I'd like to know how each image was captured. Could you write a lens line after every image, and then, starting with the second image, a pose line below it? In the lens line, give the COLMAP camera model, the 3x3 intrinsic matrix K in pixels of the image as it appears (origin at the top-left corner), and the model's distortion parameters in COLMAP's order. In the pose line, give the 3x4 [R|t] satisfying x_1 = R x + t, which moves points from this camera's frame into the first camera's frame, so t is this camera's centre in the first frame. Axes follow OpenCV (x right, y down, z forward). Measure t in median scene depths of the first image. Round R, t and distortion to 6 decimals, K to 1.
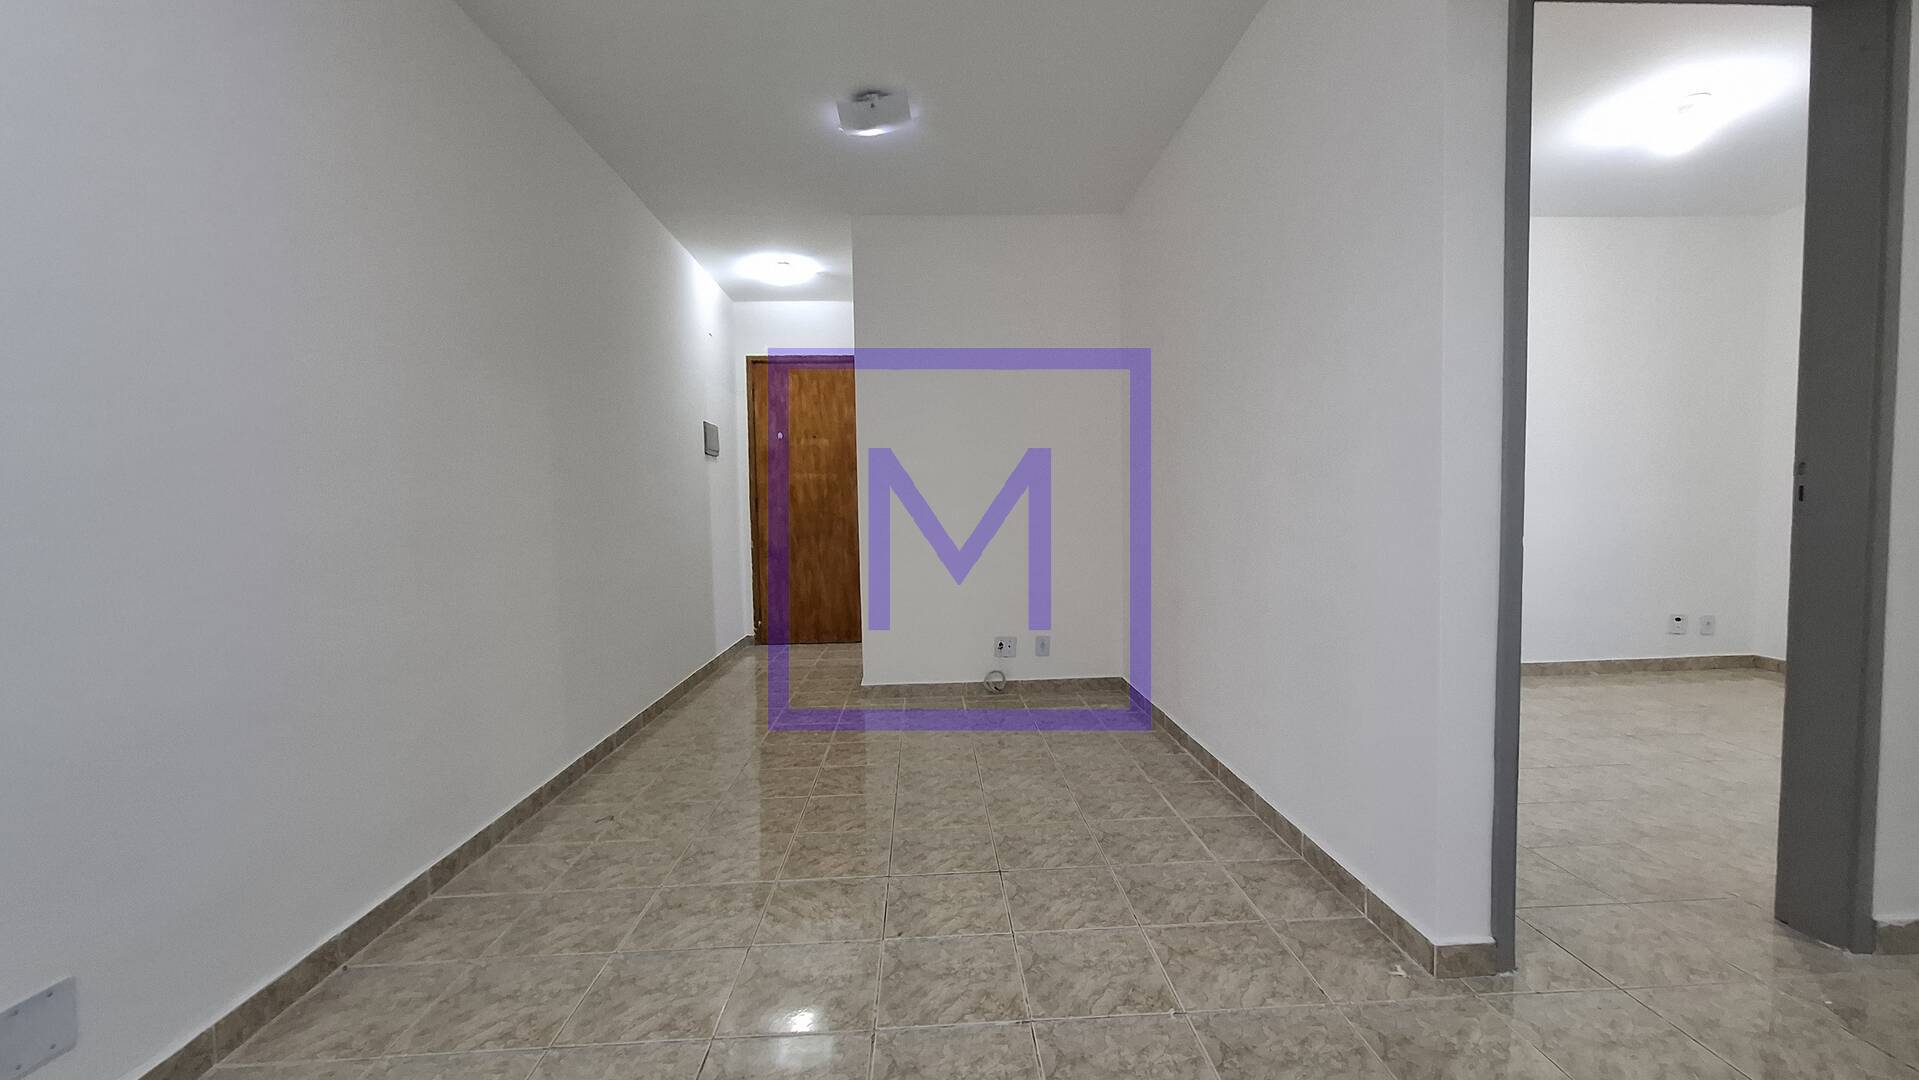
lens RADIAL K [[752.3, 0, 959.5], [0, 752.3, 540.0], [0, 0, 1]] dist [-0.002058, 0.000027]
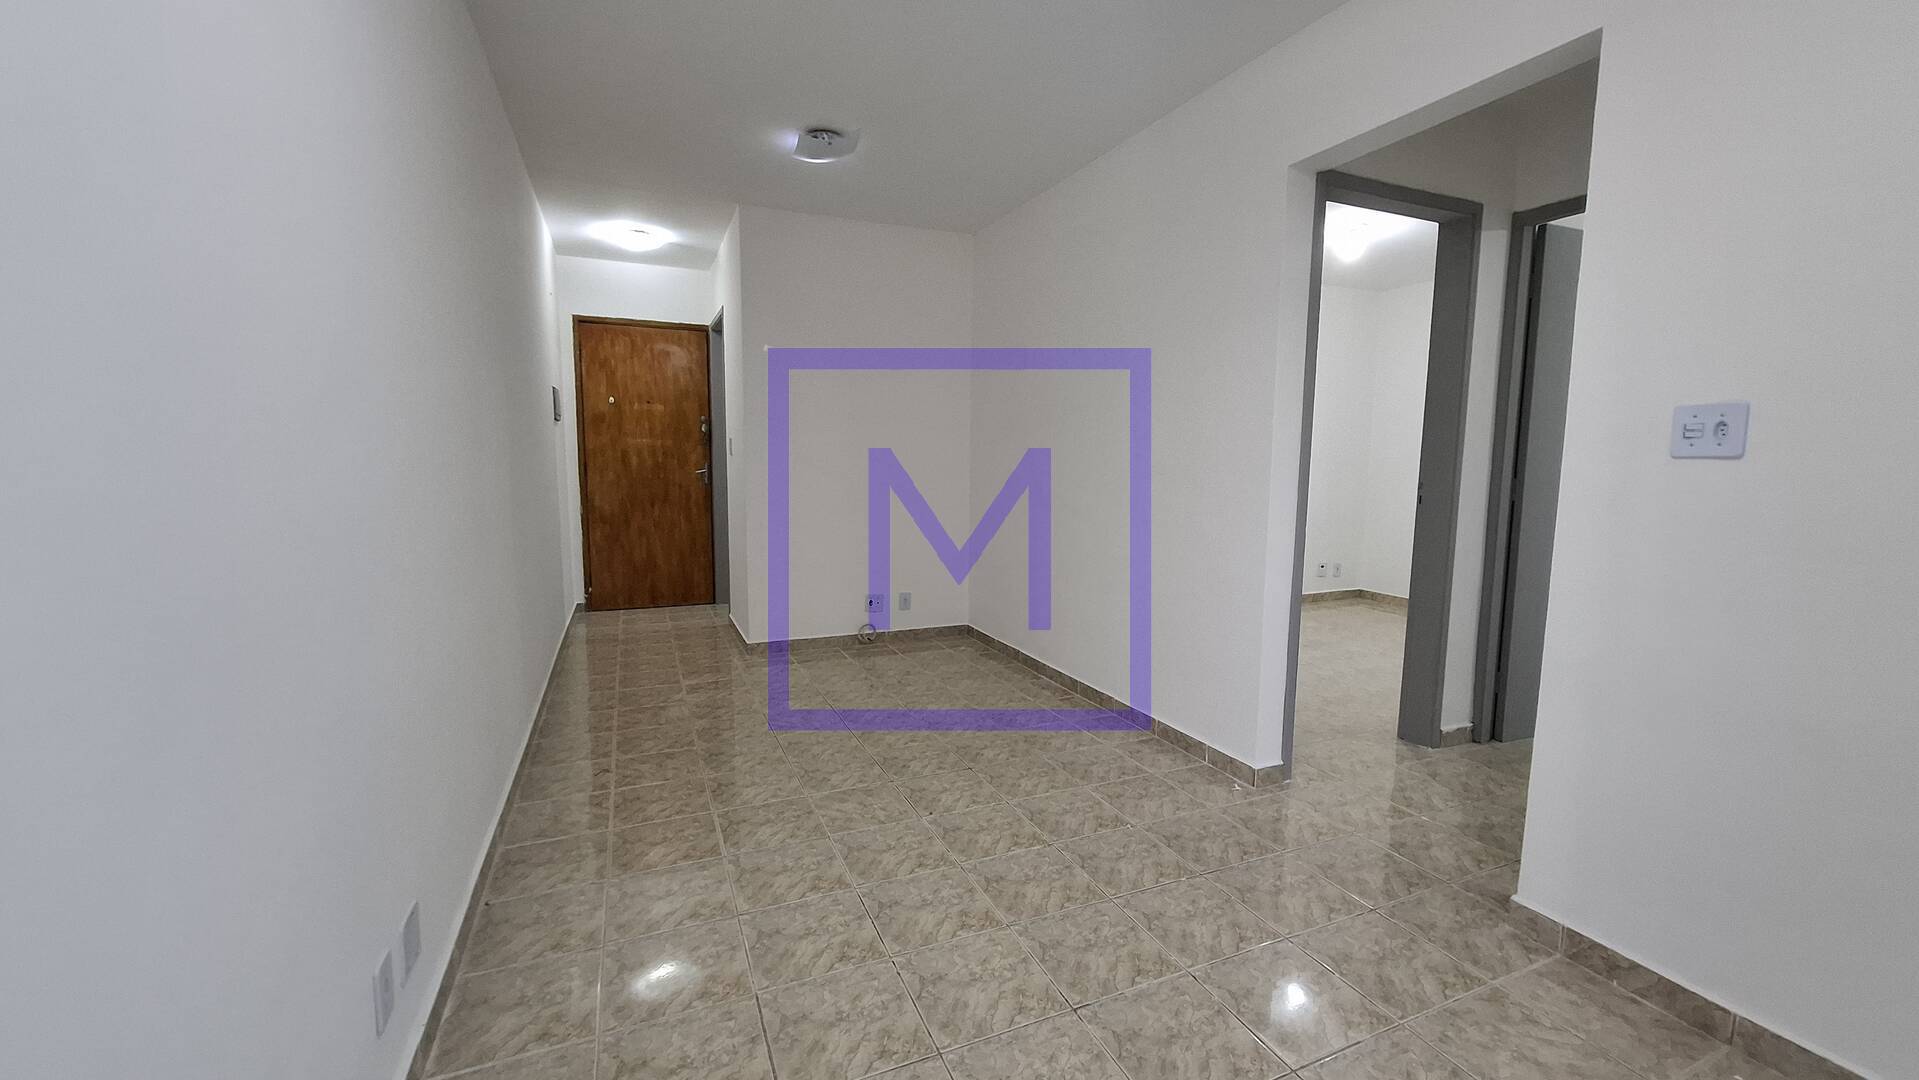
lens RADIAL K [[752.3, 0, 959.5], [0, 752.3, 540.0], [0, 0, 1]] dist [-0.002058, 0.000027]
pose [[0.937549, -0.010799, 0.347685, -0.324358], [-0.010805, 0.998132, 0.060138, -0.039435], [-0.347685, -0.060139, 0.935681, -0.181102]]
